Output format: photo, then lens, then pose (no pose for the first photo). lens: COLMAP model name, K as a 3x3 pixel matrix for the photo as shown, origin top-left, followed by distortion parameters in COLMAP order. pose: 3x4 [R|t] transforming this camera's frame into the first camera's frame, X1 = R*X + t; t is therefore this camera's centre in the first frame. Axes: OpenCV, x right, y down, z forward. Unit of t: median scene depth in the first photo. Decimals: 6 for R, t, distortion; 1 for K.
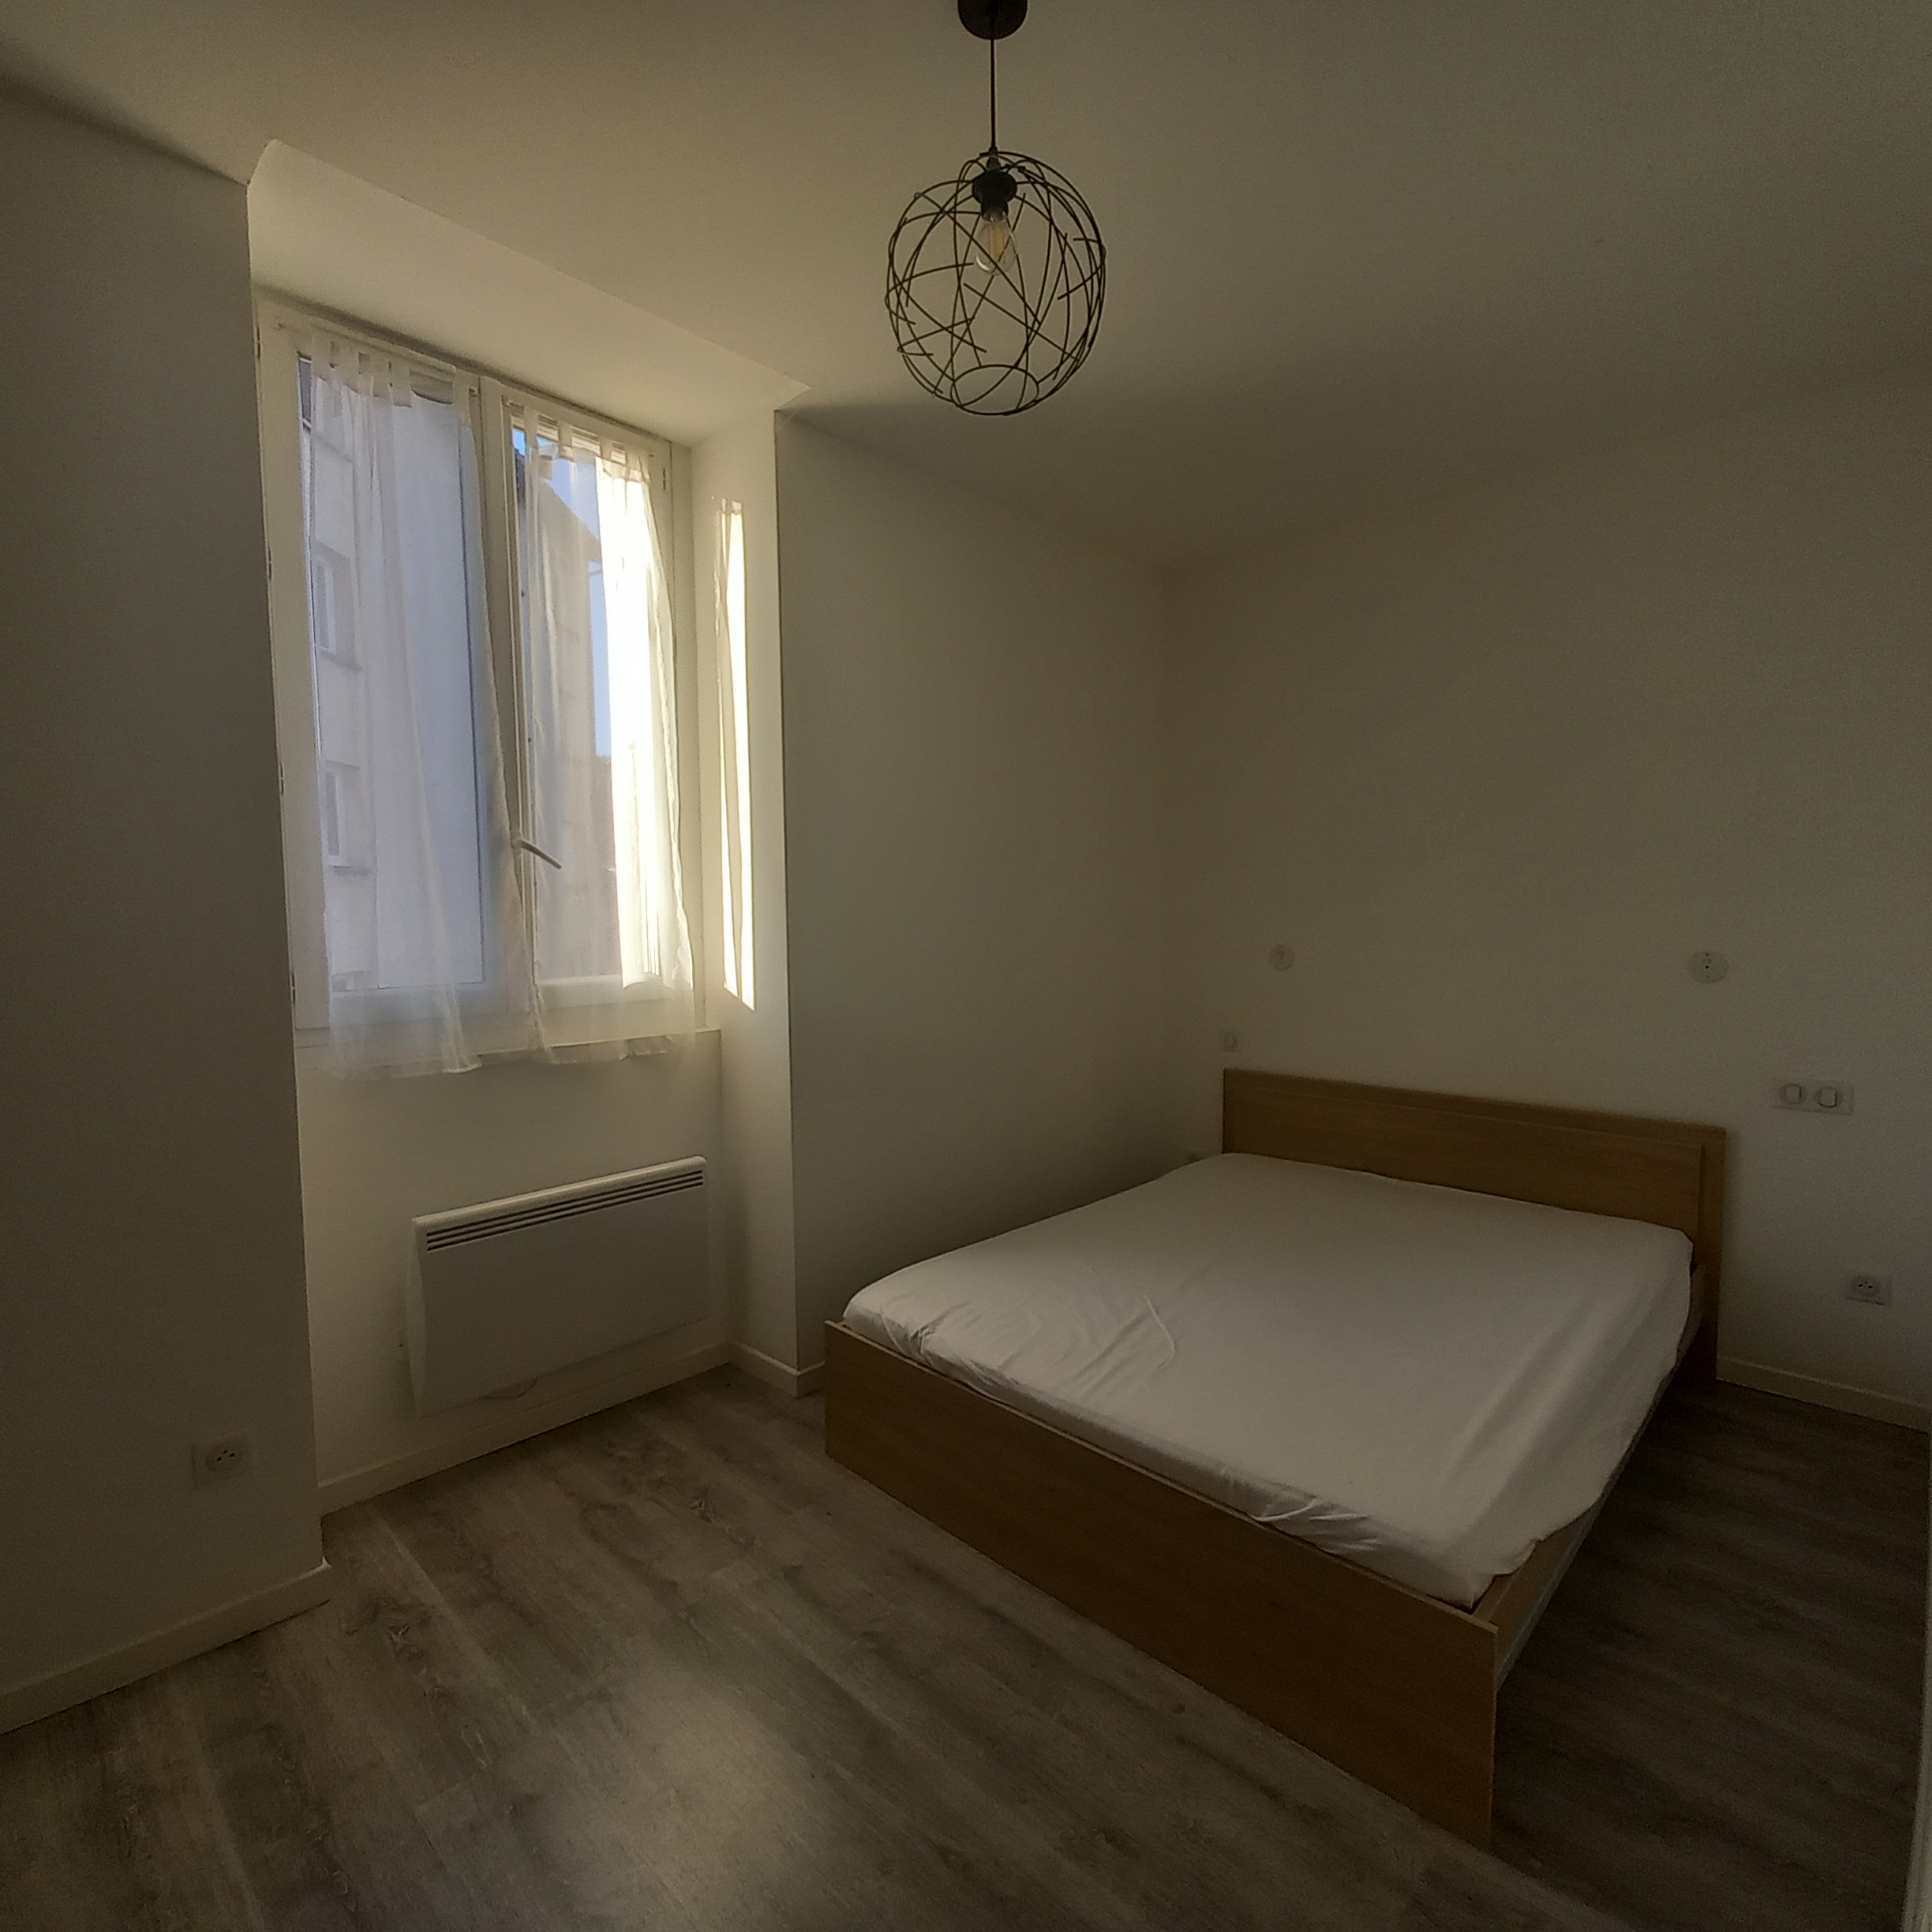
lens RADIAL K [[1005.3, 0, 959.9], [0, 1005.3, 966.6], [0, 0, 1]] dist [0.004312, -0.007451]
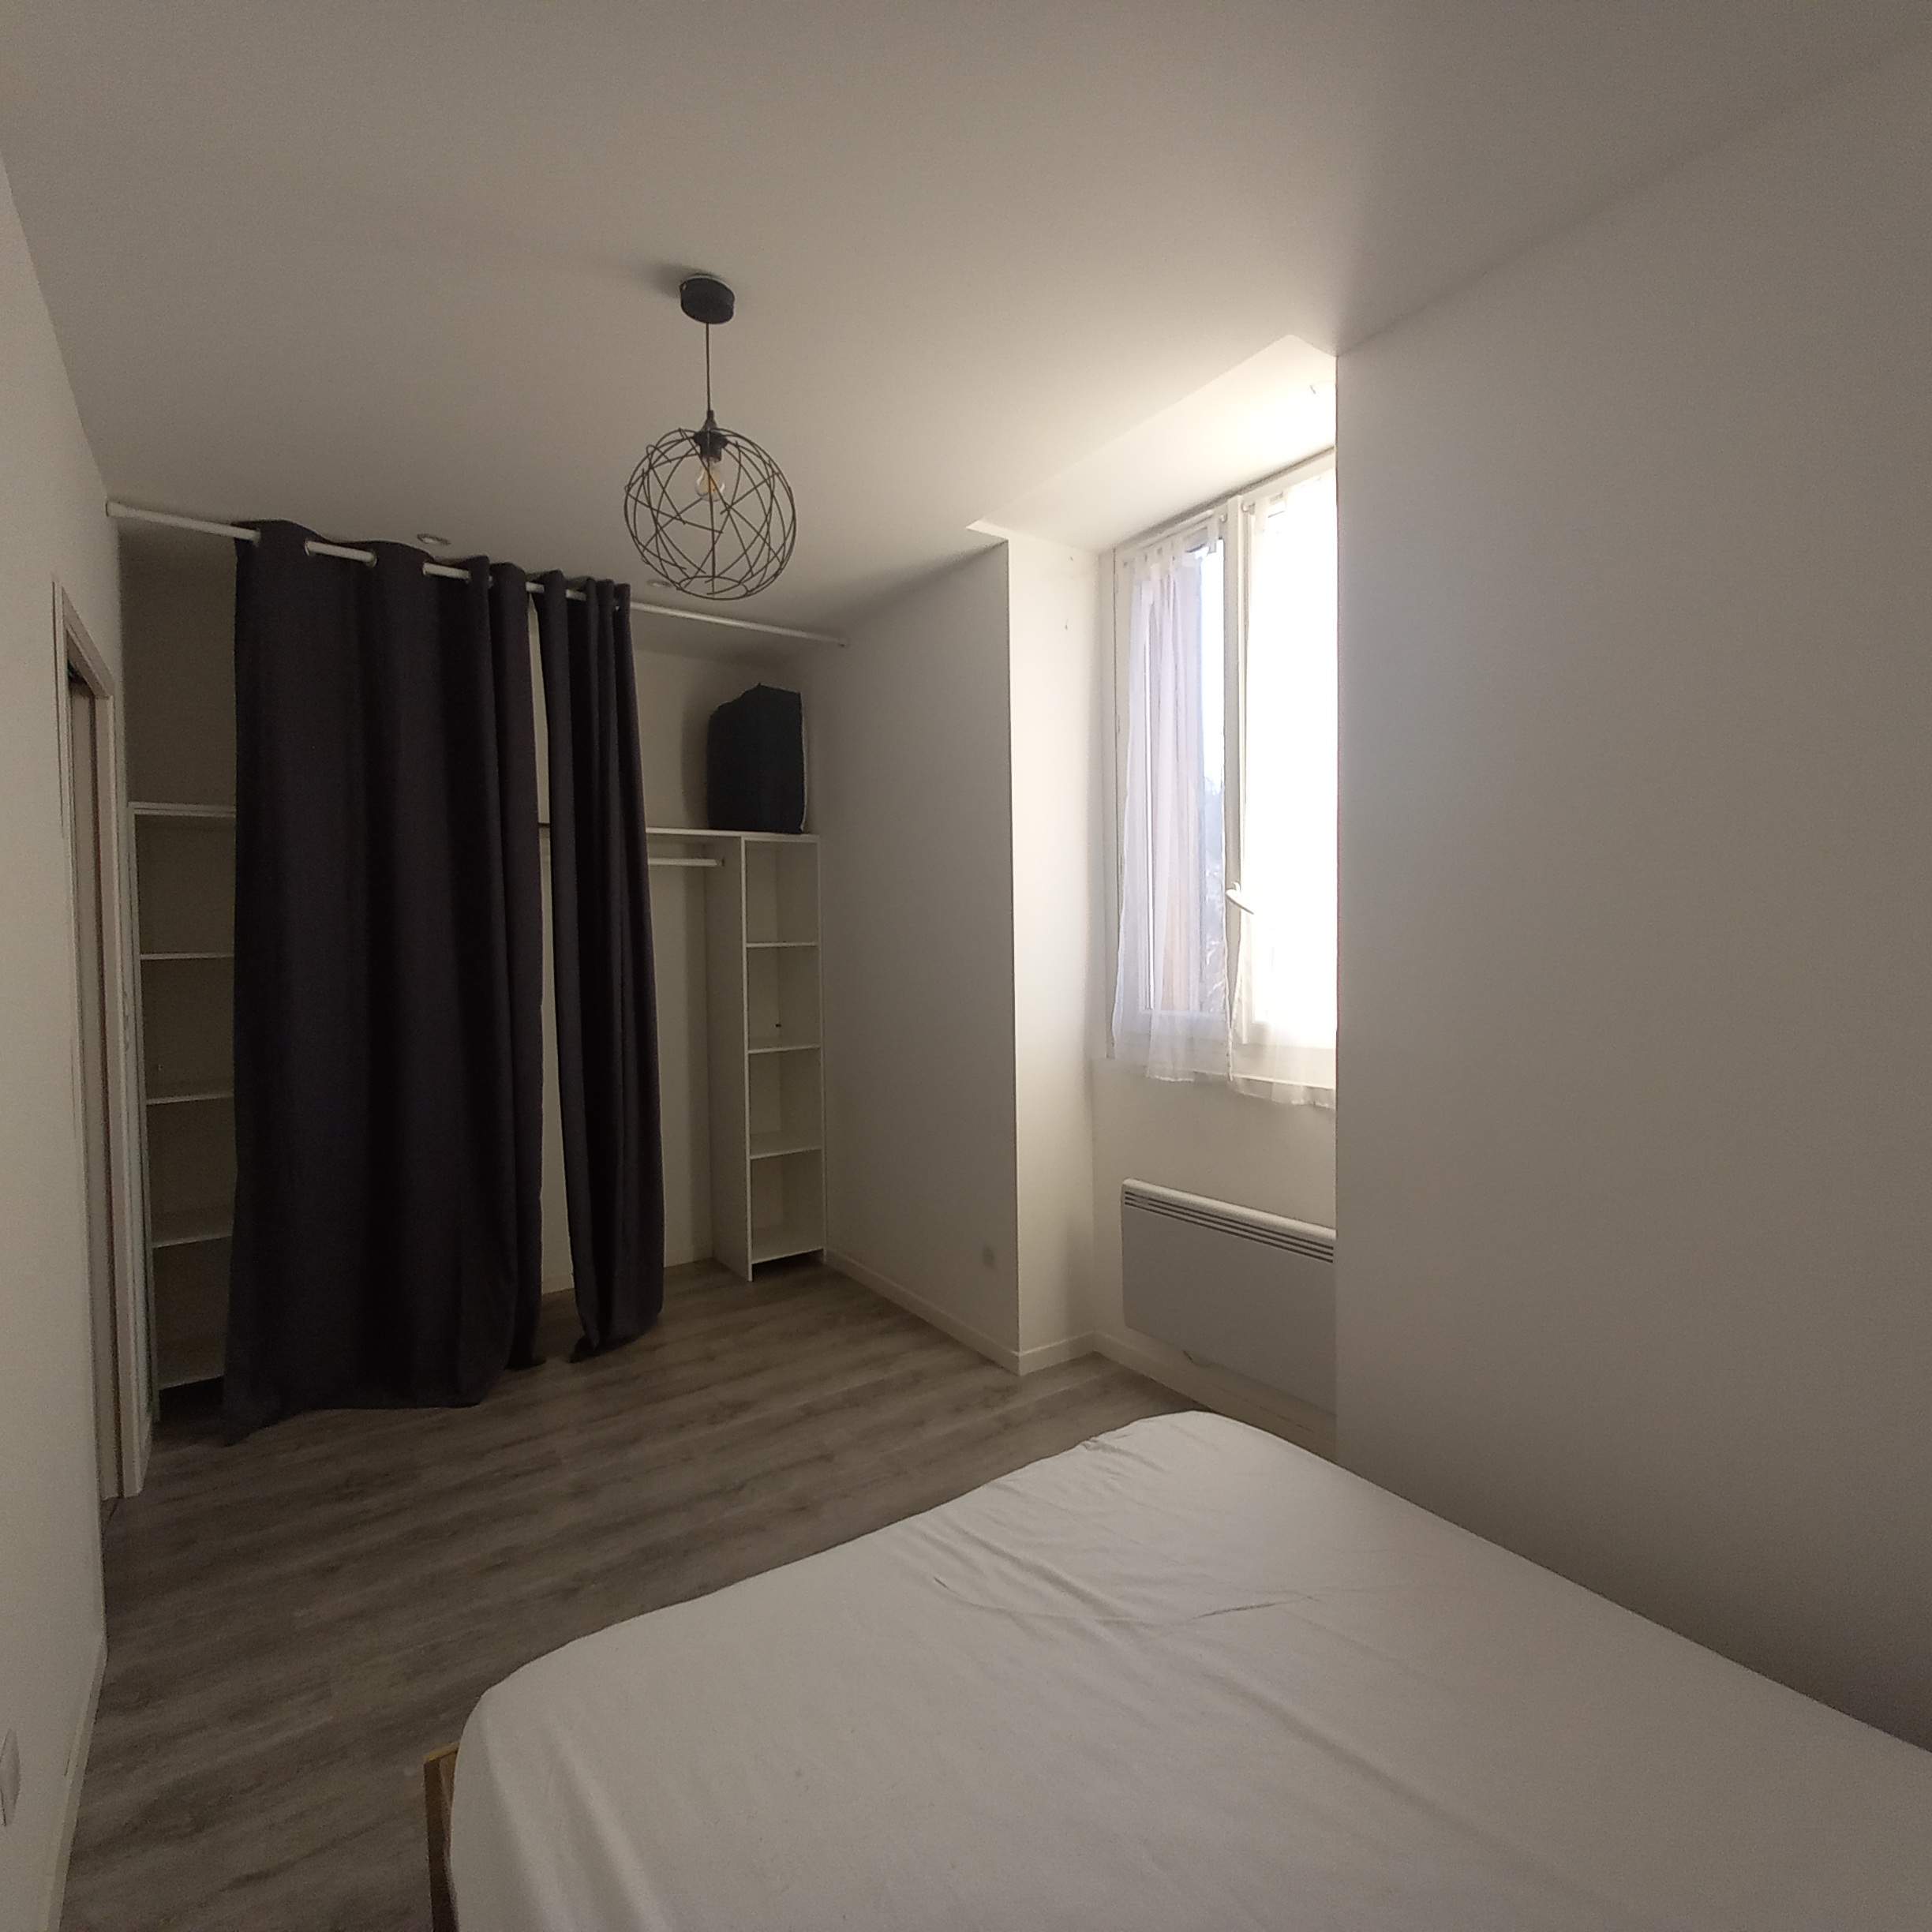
lens RADIAL K [[1005.3, 0, 959.8], [0, 1005.3, 971.8], [0, 0, 1]] dist [0.004312, -0.007451]
pose [[-0.201000, 0.044874, -0.978563, 0.796523], [-0.037103, 0.997885, 0.053382, -0.091615], [0.978888, 0.047037, -0.198910, 0.990209]]
